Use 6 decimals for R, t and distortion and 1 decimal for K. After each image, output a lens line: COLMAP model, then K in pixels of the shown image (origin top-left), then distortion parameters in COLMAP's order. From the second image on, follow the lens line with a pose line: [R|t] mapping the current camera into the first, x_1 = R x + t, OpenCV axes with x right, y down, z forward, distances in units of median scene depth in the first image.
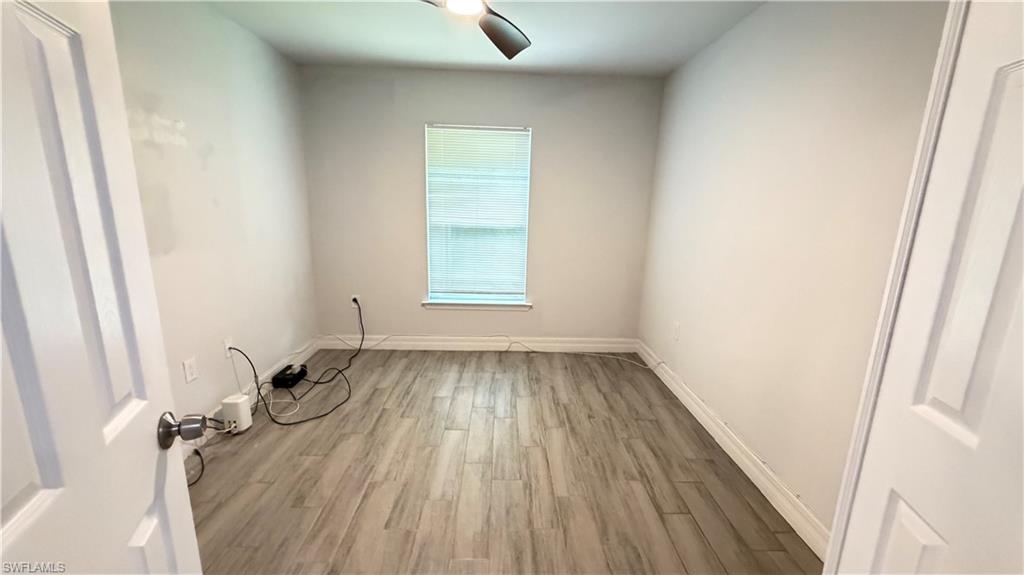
lens RADIAL K [[408.3, 0, 512.0], [0, 408.3, 287.5], [0, 0, 1]] dist [0.000226, 0.000260]
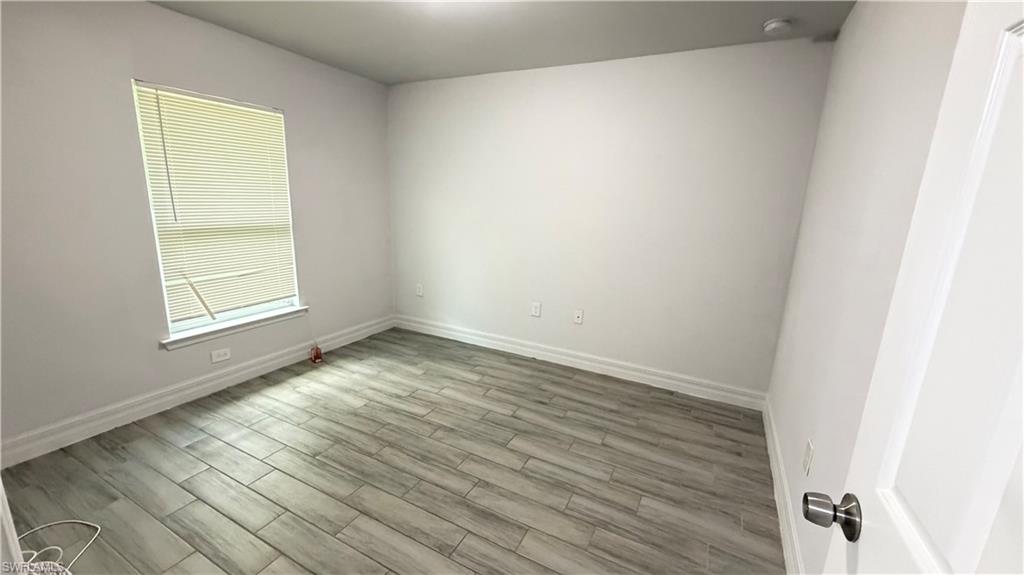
lens RADIAL K [[408.3, 0, 512.0], [0, 408.3, 287.5], [0, 0, 1]] dist [0.000226, 0.000260]
pose [[0.480116, -0.201039, 0.853857, -0.503556], [0.160279, 0.977102, 0.139934, -0.056540], [-0.862438, 0.069670, 0.501345, 0.139741]]
